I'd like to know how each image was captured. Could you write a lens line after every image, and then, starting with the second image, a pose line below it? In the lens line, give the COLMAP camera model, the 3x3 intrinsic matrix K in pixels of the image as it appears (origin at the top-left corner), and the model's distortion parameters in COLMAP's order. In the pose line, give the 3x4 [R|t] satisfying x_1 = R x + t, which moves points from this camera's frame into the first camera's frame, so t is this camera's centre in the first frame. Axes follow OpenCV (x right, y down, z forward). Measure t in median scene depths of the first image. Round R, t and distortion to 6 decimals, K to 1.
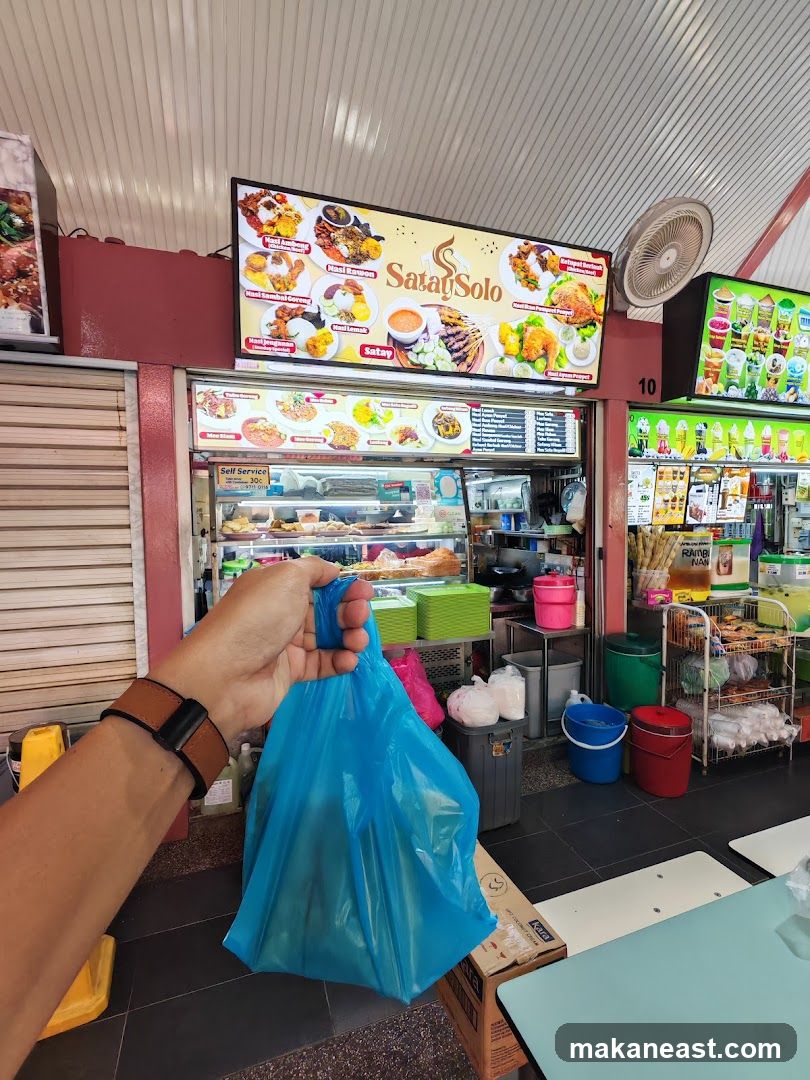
lens RADIAL K [[509.7, 0, 405.0], [0, 509.7, 540.0], [0, 0, 1]] dist [-0.000331, 0.000197]
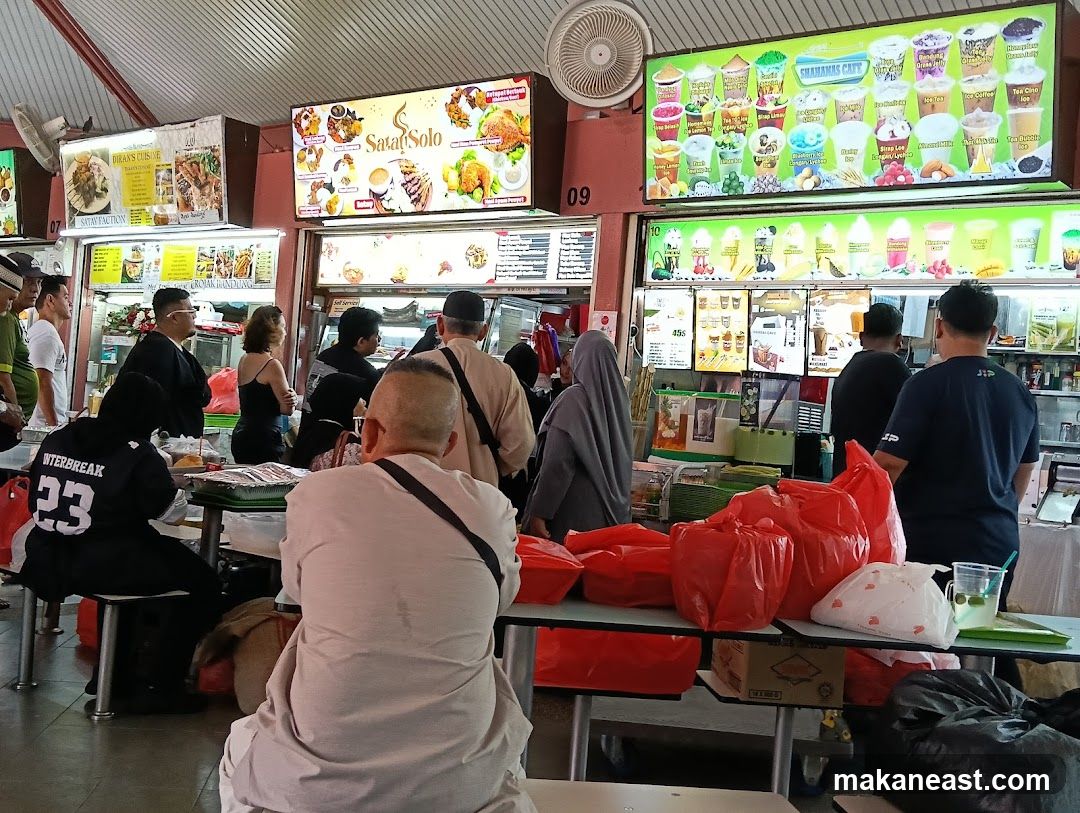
lens RADIAL K [[1188.0, 0, 540.0], [0, 1188.0, 406.5], [0, 0, 1]] dist [0.153258, -0.488255]
pose [[0.525687, 0.053161, -0.849016, 2.321206], [-0.132093, 0.991041, -0.019734, 0.108164], [0.840360, 0.122523, 0.527999, -0.111776]]
